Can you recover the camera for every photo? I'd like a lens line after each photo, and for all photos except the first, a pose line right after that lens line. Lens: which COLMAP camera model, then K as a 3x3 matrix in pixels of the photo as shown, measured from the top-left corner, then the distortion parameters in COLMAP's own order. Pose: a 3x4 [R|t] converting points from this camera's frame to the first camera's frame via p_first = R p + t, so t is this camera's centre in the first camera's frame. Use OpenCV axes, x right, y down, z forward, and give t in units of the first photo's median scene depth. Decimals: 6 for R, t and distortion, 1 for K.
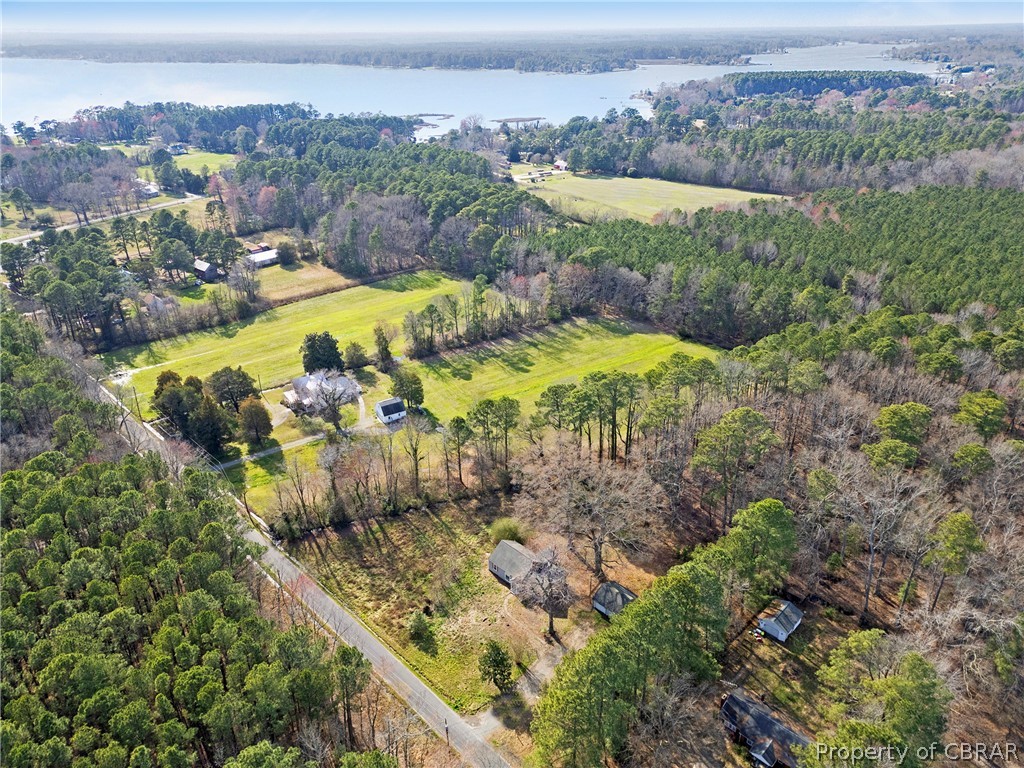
lens RADIAL K [[711.8, 0, 512.2], [0, 711.8, 383.4], [0, 0, 1]] dist [0.043499, -0.017142]
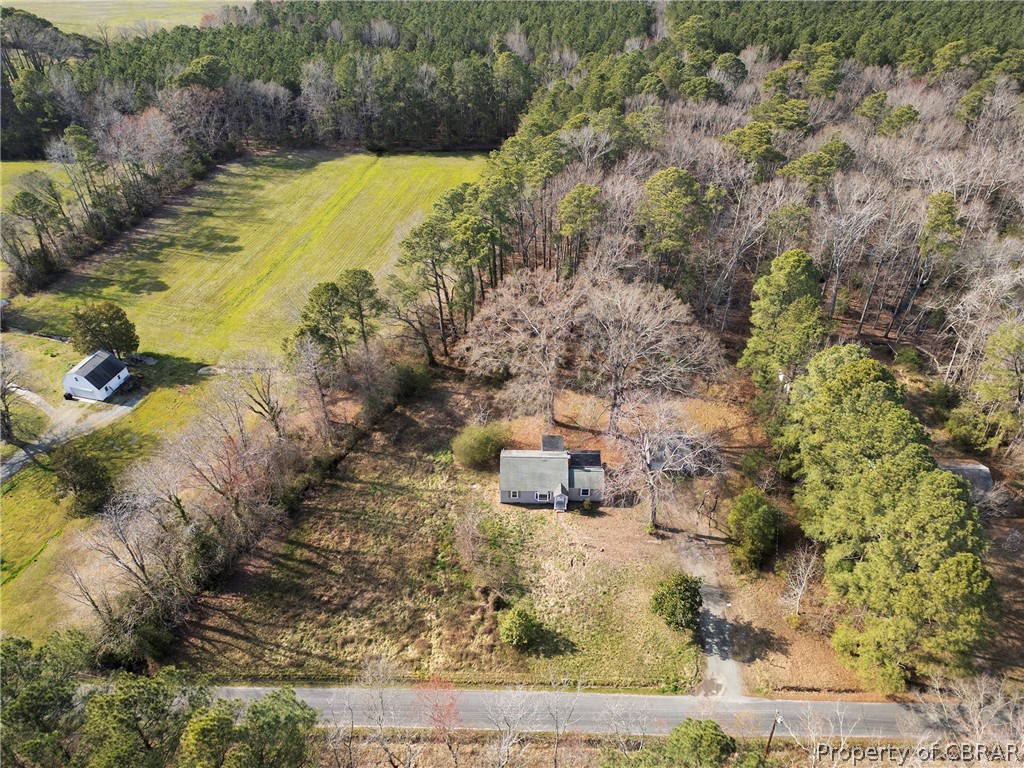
lens RADIAL K [[711.8, 0, 512.3], [0, 711.8, 381.0], [0, 0, 1]] dist [0.043499, -0.017142]
pose [[0.722593, -0.420611, 0.548585, -0.327103], [0.300514, 0.905809, 0.298666, -0.043100], [-0.622535, -0.050956, 0.780931, 0.435151]]
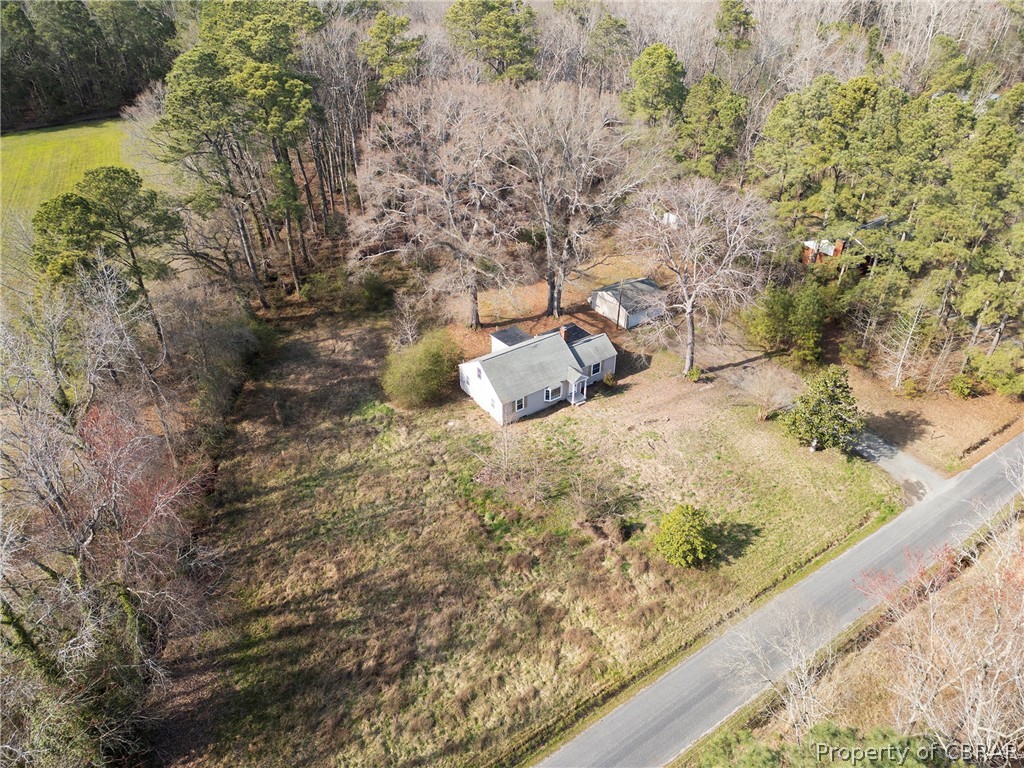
lens RADIAL K [[711.8, 0, 504.9], [0, 711.8, 385.4], [0, 0, 1]] dist [0.043499, -0.017142]
pose [[0.191103, -0.554174, 0.810167, -0.363164], [0.433868, 0.788062, 0.436712, 0.037891], [-0.880476, 0.268048, 0.391039, 0.759339]]
